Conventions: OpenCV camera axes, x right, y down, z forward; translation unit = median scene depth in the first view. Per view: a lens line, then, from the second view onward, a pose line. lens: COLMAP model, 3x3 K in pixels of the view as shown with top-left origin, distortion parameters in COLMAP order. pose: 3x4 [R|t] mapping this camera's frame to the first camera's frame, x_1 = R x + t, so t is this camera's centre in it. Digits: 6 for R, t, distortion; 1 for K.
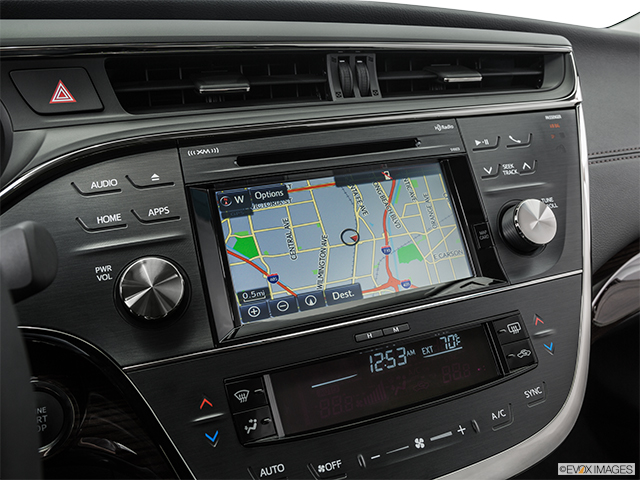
lens RADIAL K [[581.9, 0, 336.8], [0, 581.9, 224.3], [0, 0, 1]] dist [-0.064235, -0.044848]
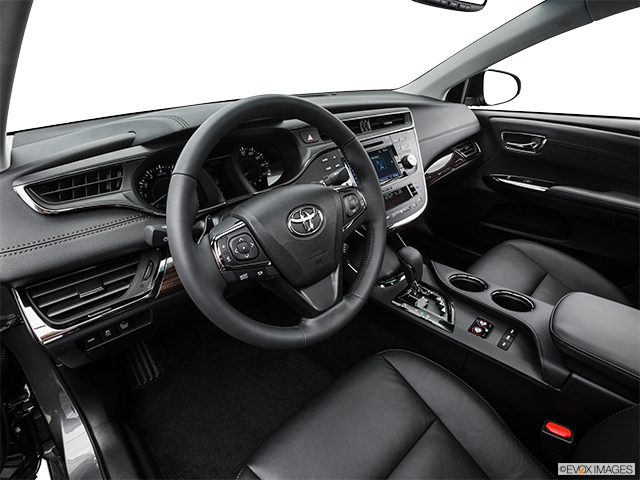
lens RADIAL K [[339.5, 0, 325.4], [0, 339.5, 243.7], [0, 0, 1]] dist [-0.064959, 0.014130]
pose [[0.941008, -0.179115, 0.287093, -1.086402], [0.129964, 0.974654, 0.182095, 0.062187], [-0.312432, -0.134041, 0.940436, -1.172080]]
